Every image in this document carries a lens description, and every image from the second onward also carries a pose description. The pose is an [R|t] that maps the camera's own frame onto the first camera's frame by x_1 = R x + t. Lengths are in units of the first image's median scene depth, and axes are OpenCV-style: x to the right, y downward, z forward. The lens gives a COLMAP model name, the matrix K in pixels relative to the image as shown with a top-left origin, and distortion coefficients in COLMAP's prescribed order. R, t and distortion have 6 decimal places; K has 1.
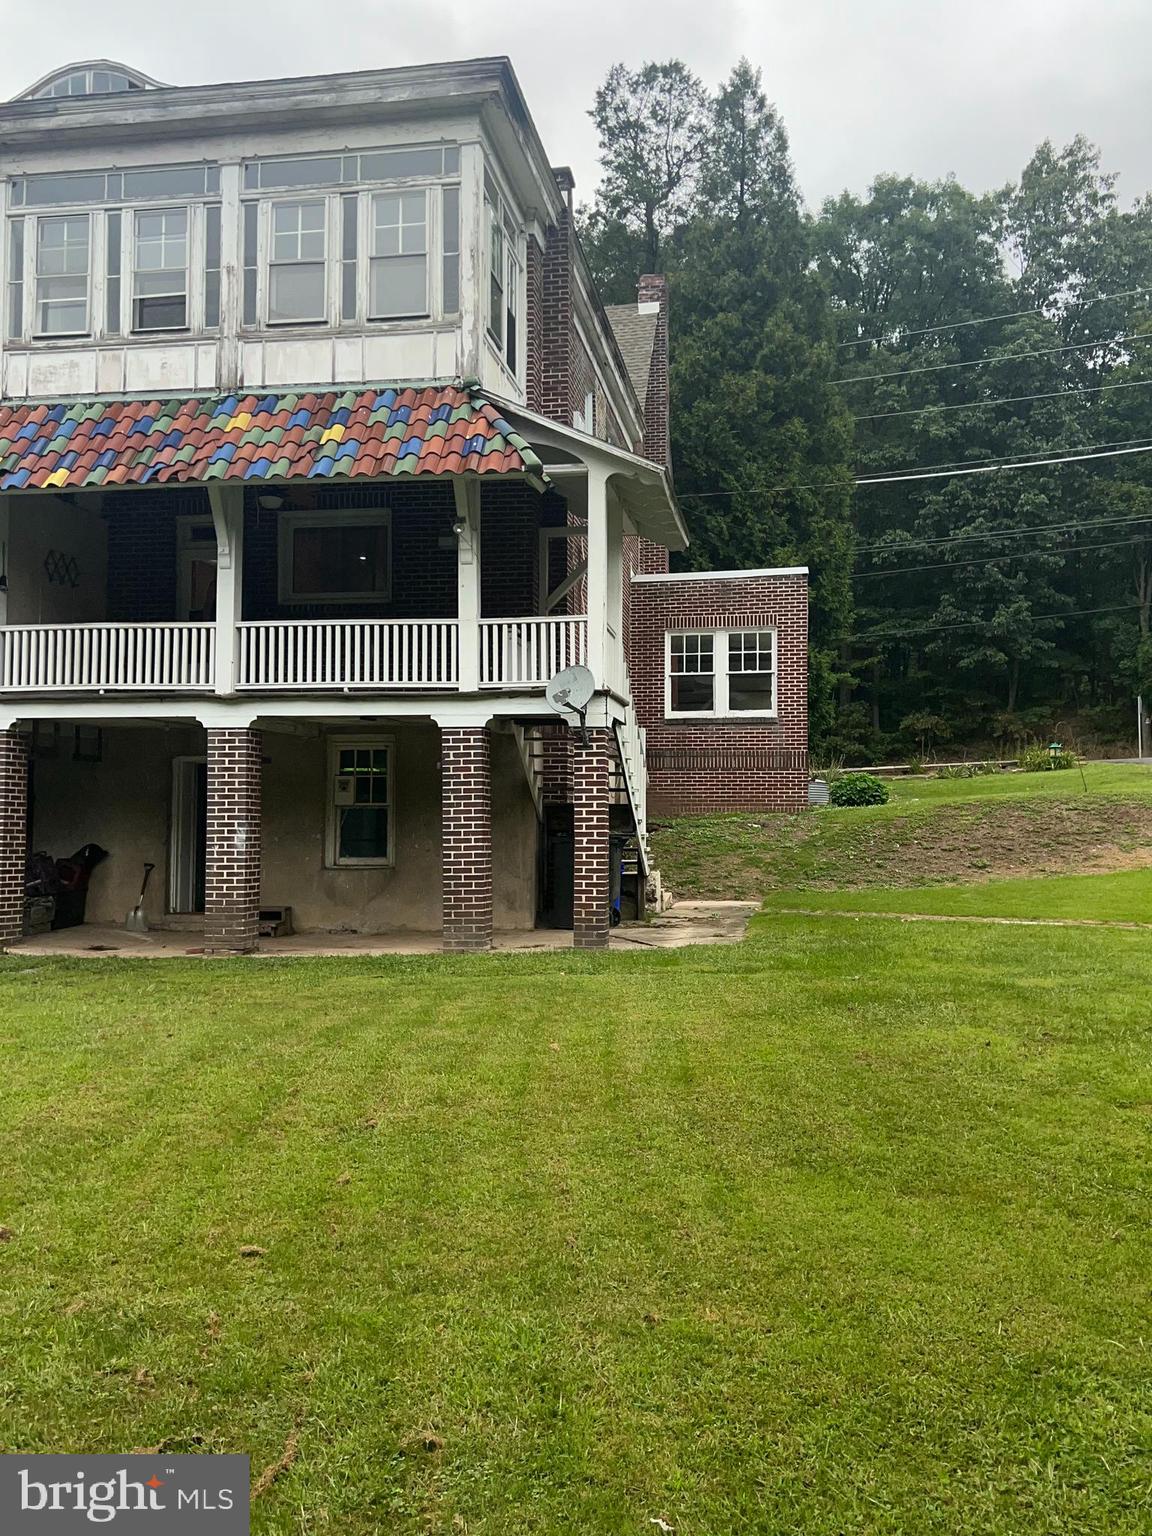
lens RADIAL K [[1387.0, 0, 577.8], [0, 1387.0, 745.3], [0, 0, 1]] dist [0.093607, -0.108691]
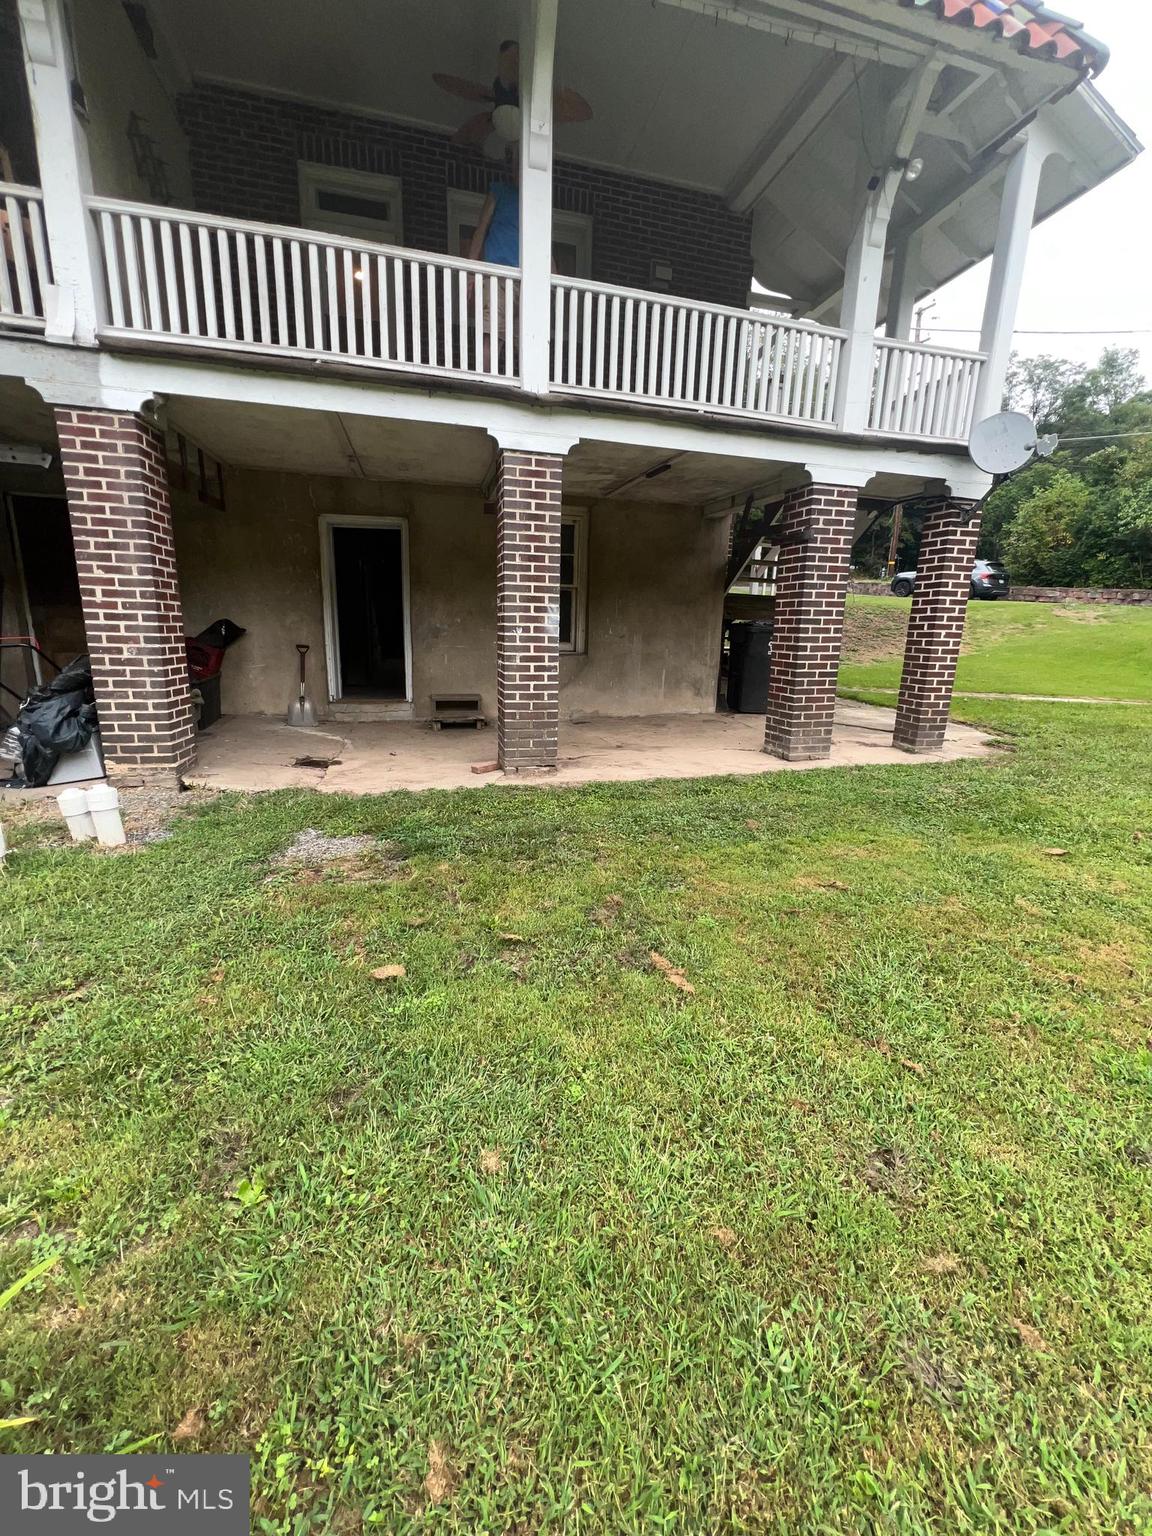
lens RADIAL K [[613.1, 0, 580.5], [0, 613.1, 761.2], [0, 0, 1]] dist [0.001069, -0.000305]
pose [[0.912146, -0.066039, 0.404510, -0.454476], [-0.050965, 0.960999, 0.271813, 0.062648], [-0.406685, -0.268550, 0.873206, 0.867786]]
